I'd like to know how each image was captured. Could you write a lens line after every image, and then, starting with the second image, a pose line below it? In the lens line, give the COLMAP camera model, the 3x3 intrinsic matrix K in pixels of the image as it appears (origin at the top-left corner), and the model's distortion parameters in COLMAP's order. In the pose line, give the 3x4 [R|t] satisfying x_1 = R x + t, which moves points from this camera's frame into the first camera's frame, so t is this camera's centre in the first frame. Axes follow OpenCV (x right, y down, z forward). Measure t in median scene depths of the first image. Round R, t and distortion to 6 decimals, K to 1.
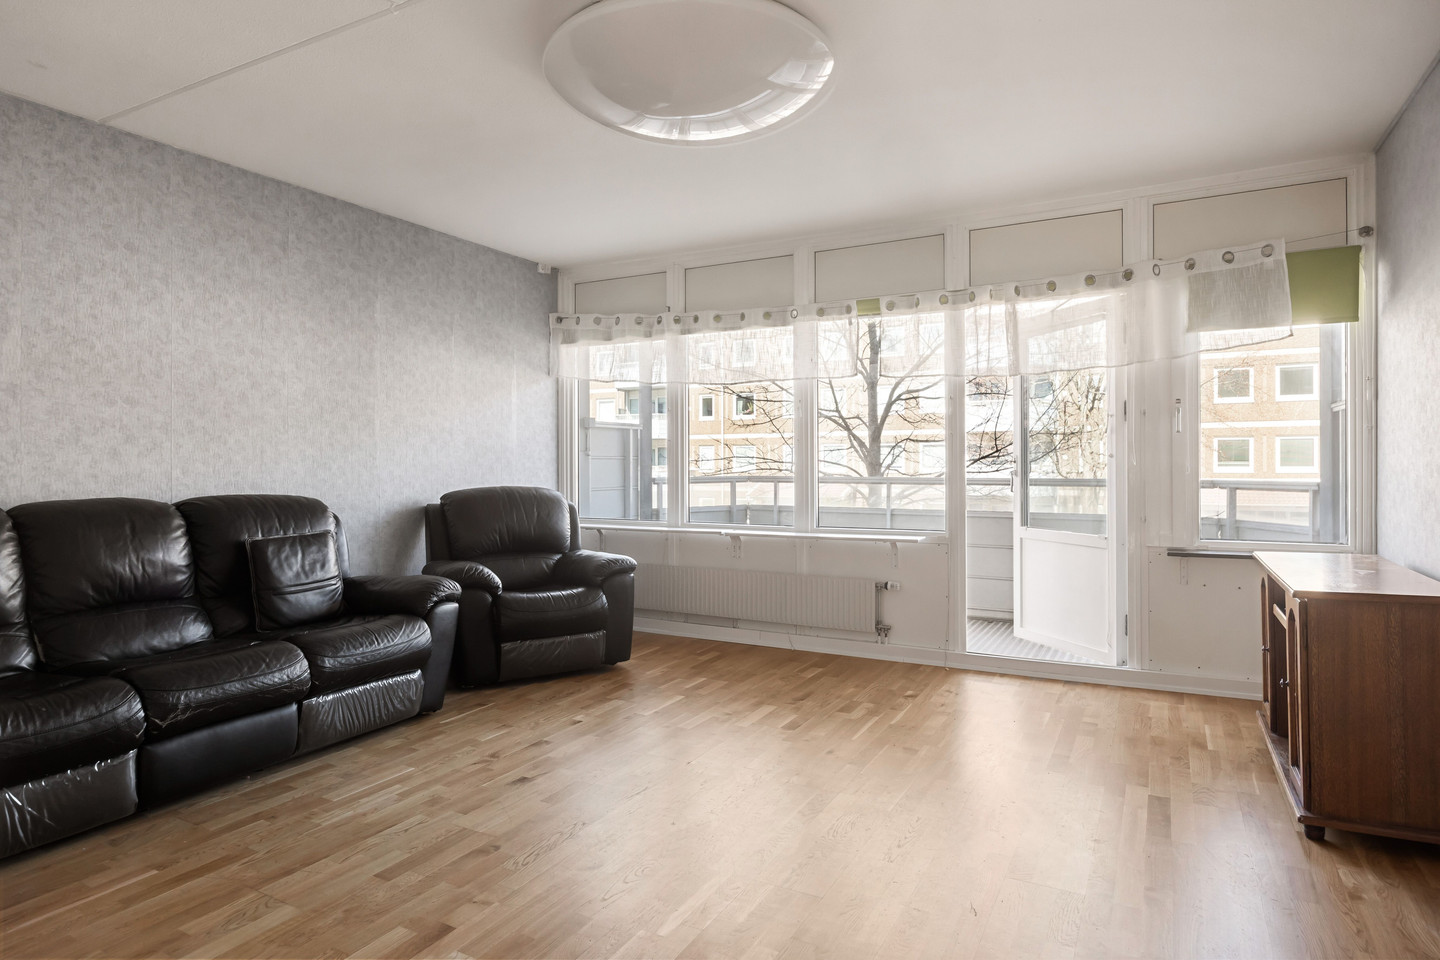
lens RADIAL K [[808.9, 0, 712.0], [0, 808.9, 474.0], [0, 0, 1]] dist [-0.005220, -0.001496]
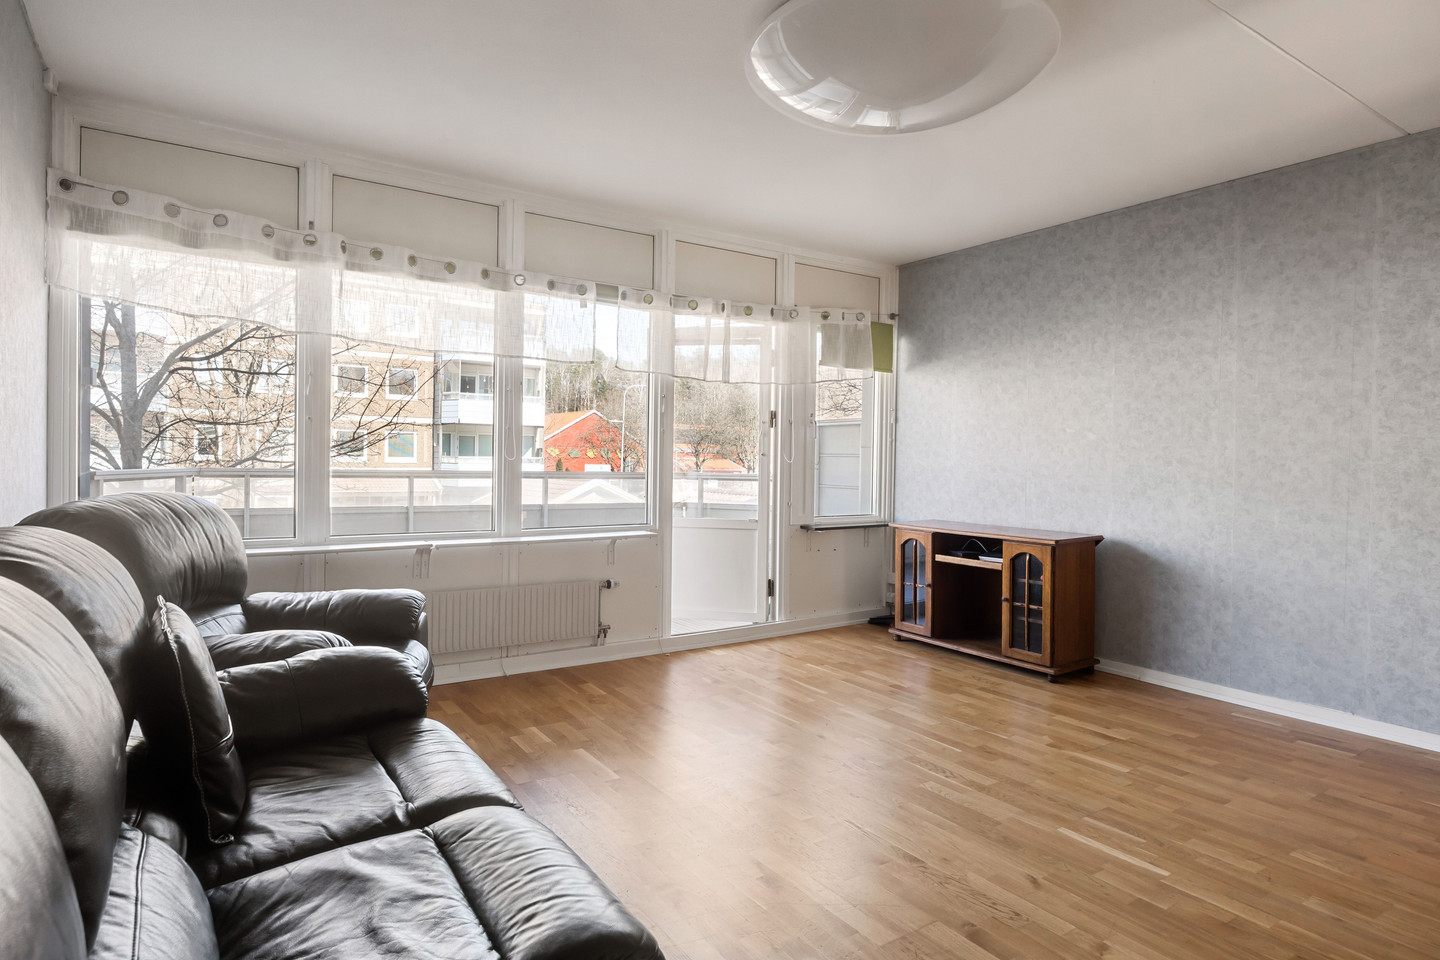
lens RADIAL K [[808.9, 0, 715.6], [0, 808.9, 473.0], [0, 0, 1]] dist [-0.005220, -0.001496]
pose [[0.451909, -0.006521, 0.892040, -0.588398], [-0.005734, 0.999931, 0.010215, -0.005543], [-0.892046, -0.009731, 0.451840, 0.450770]]
